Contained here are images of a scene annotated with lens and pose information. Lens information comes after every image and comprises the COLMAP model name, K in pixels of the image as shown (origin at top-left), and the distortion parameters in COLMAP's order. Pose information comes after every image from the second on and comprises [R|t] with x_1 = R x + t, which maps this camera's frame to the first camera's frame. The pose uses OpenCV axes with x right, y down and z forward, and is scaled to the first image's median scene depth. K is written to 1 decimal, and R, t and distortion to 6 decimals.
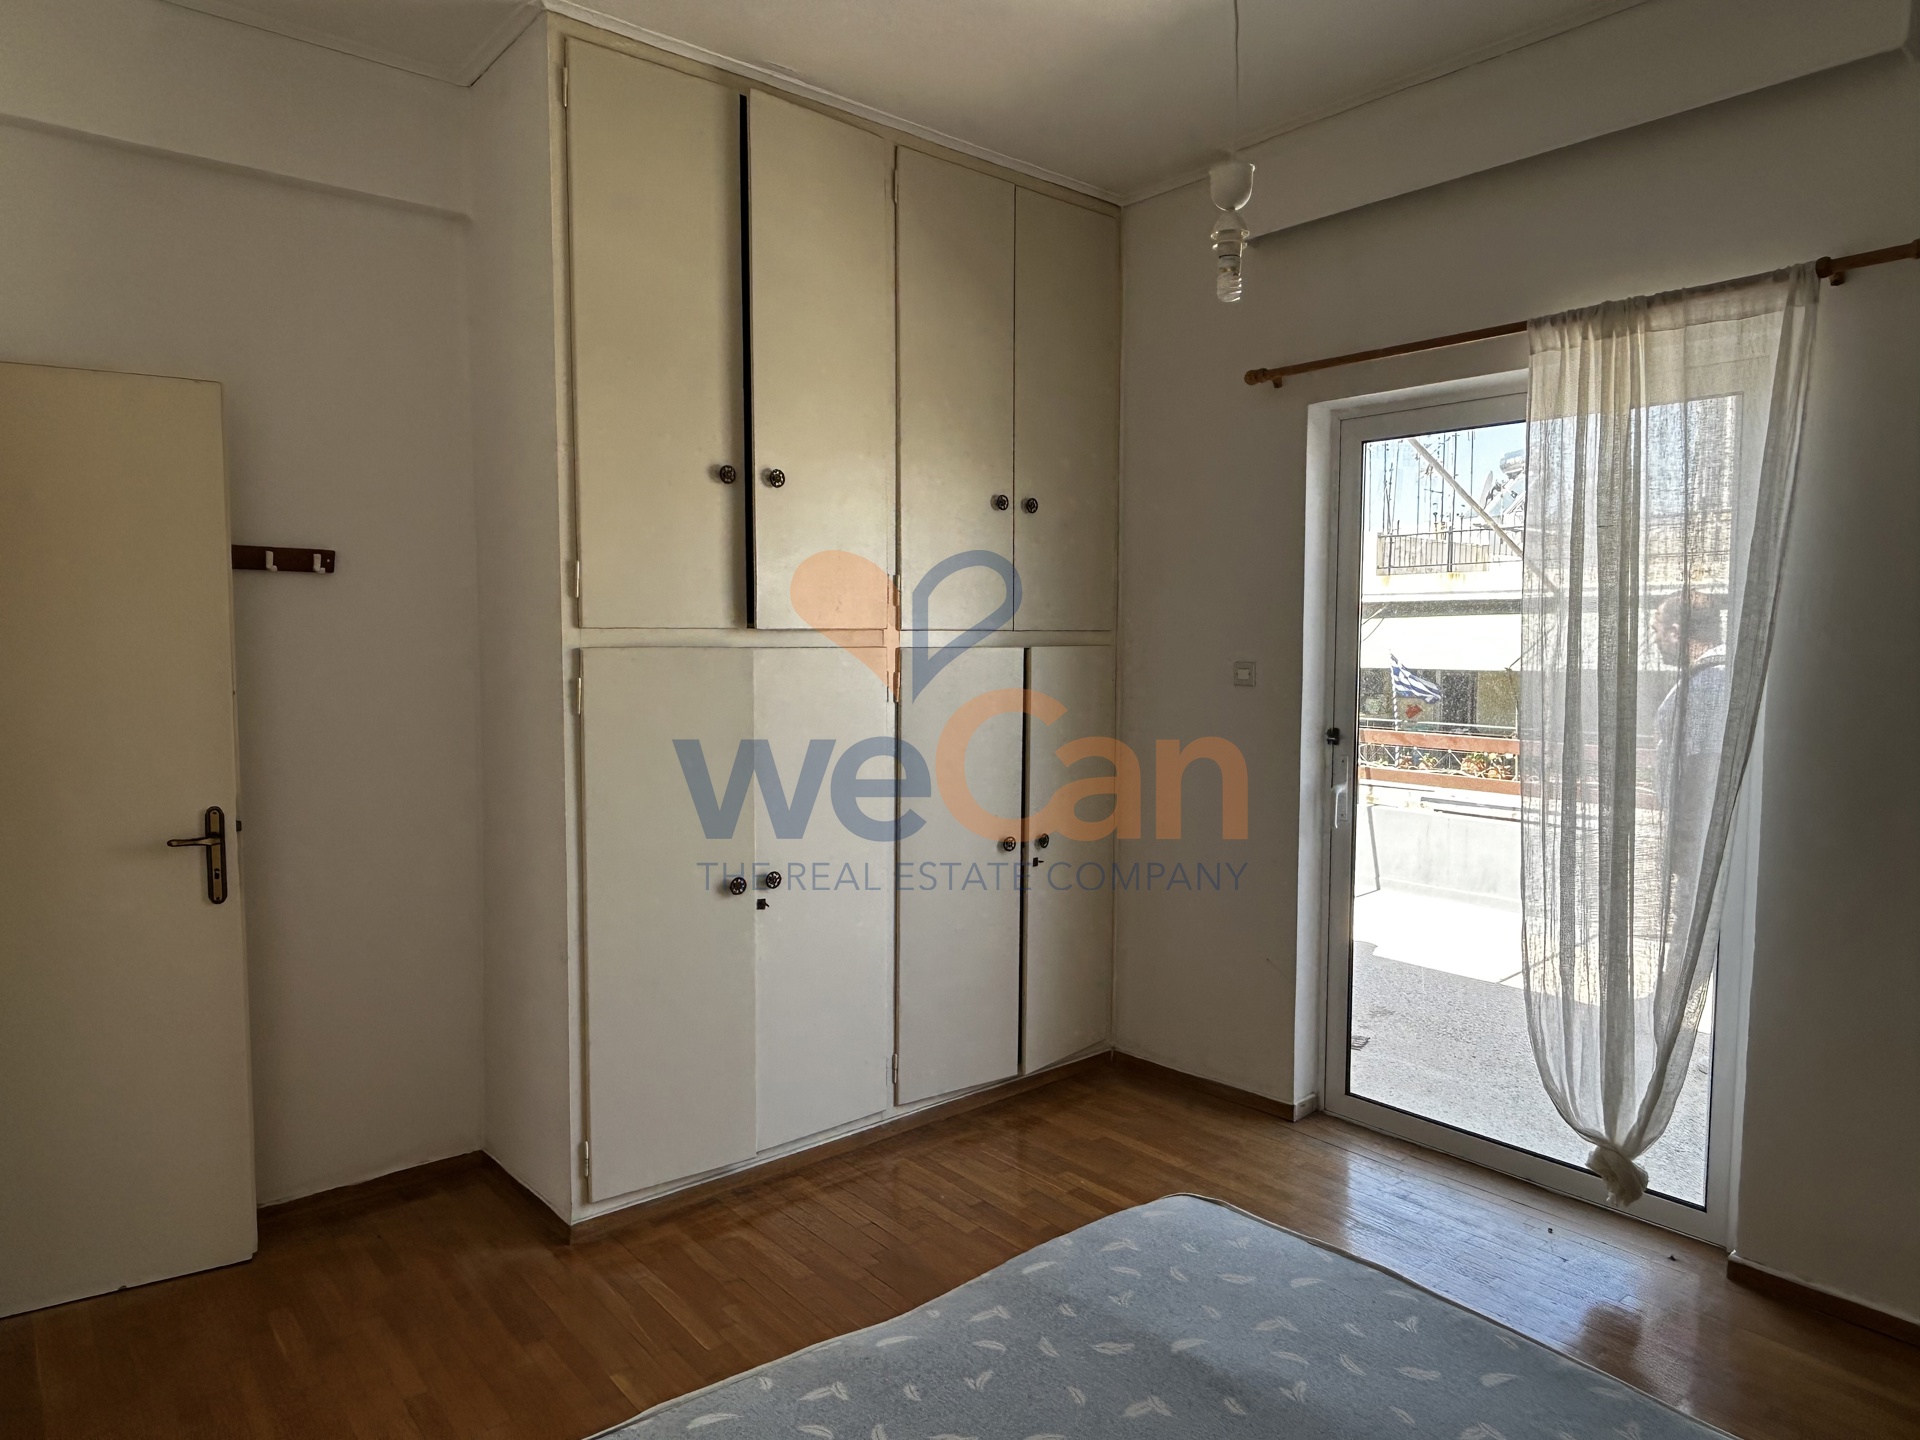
lens RADIAL K [[1287.4, 0, 960.0], [0, 1287.4, 720.0], [0, 0, 1]] dist [-0.024714, -0.000006]
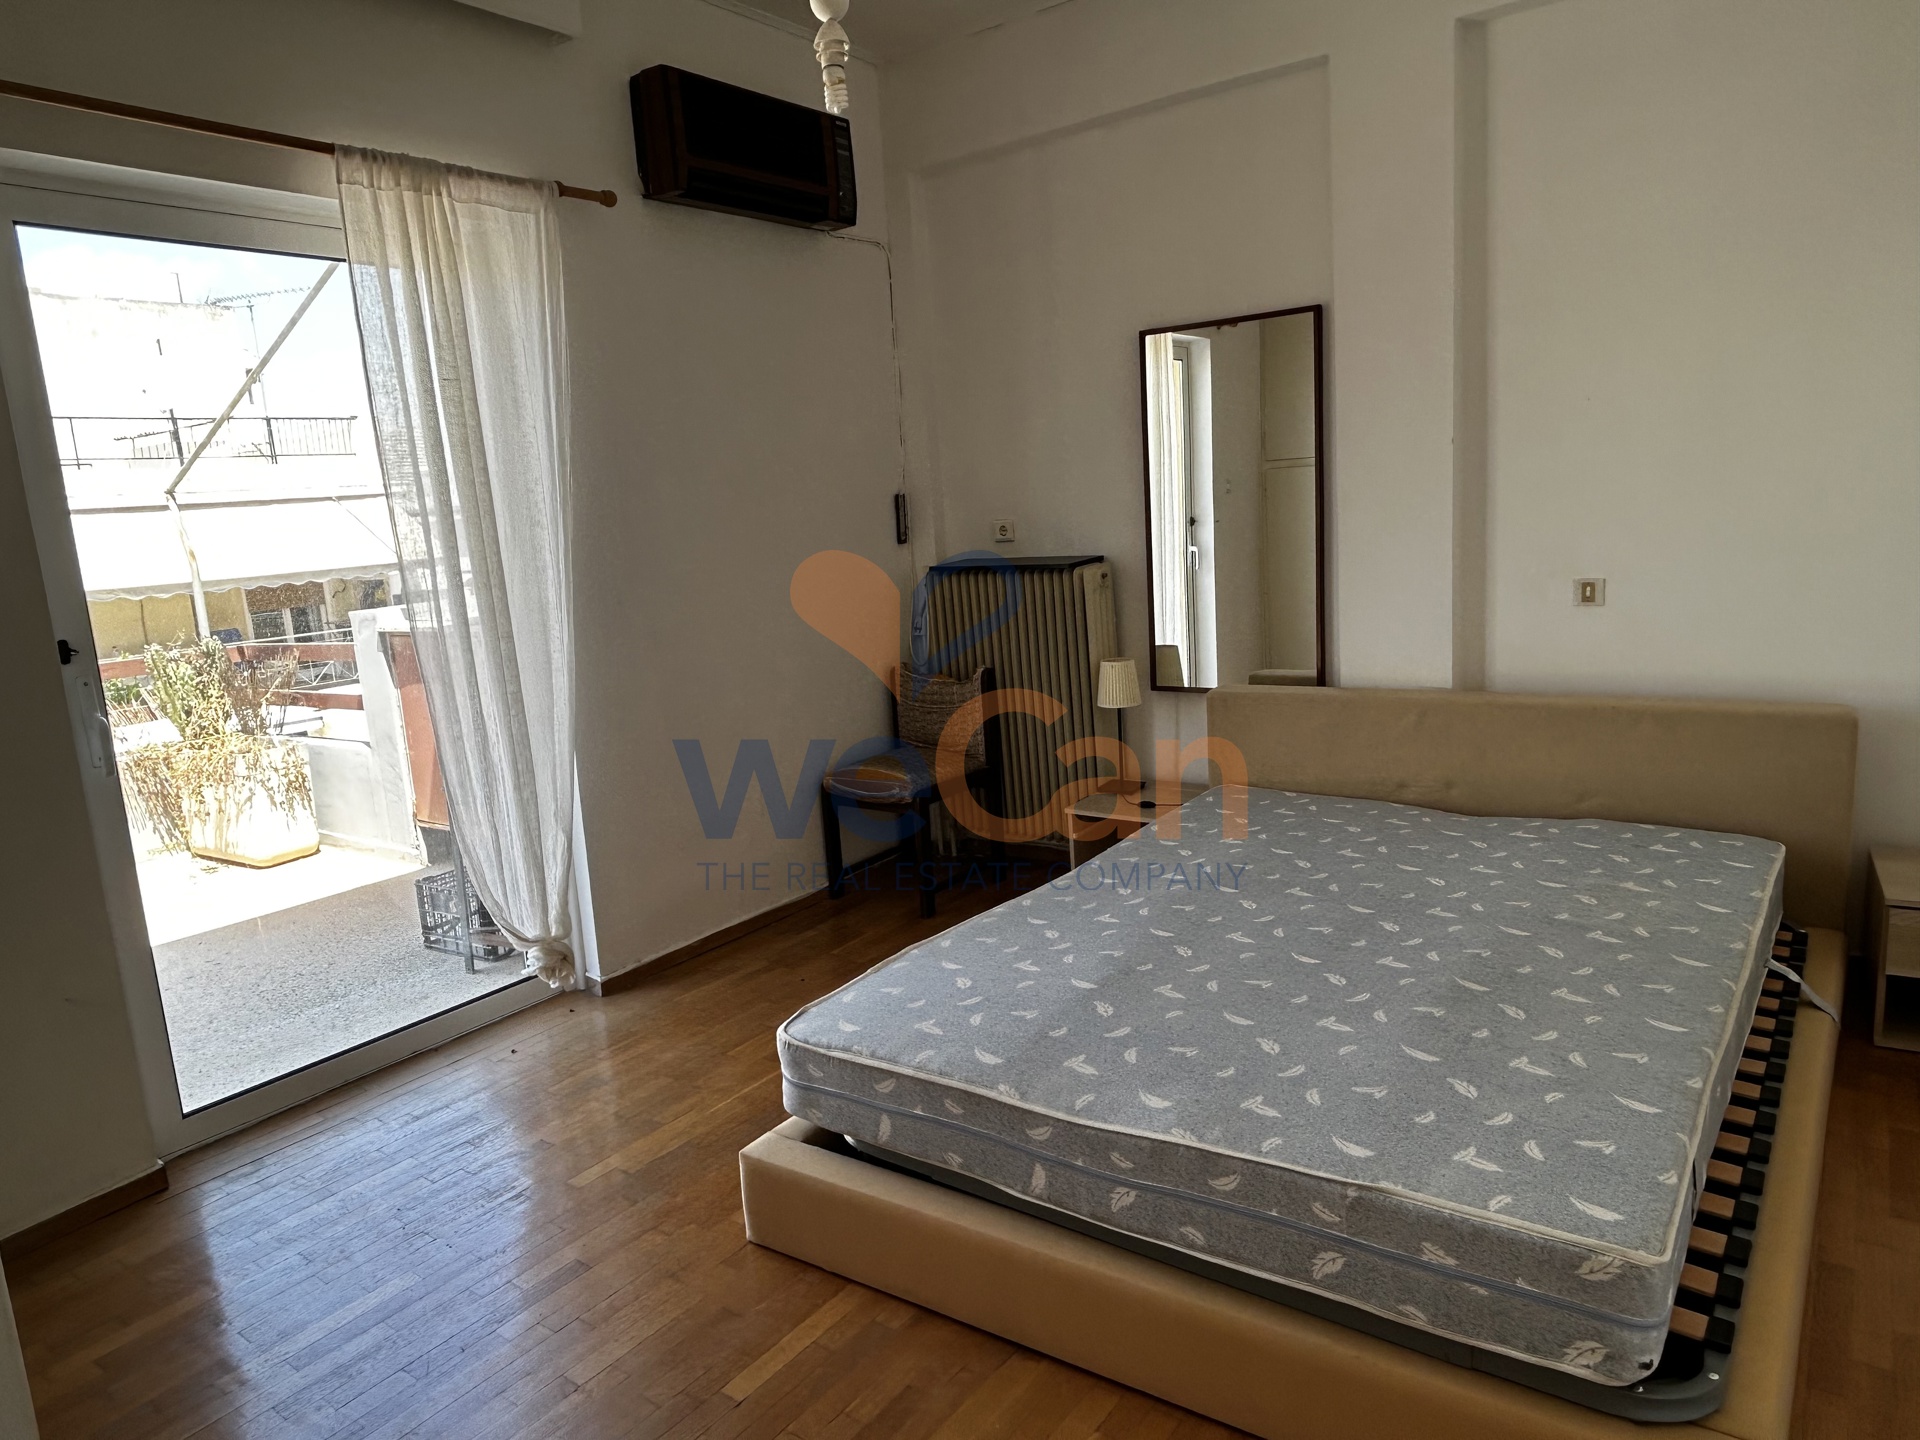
lens RADIAL K [[1231.2, 0, 960.0], [0, 1231.2, 720.0], [0, 0, 1]] dist [0.003134, 0.001790]
pose [[-0.257828, -0.157050, 0.953342, -0.617475], [0.135449, 0.971082, 0.196604, -0.023431], [-0.956650, 0.179819, -0.229100, 0.890650]]
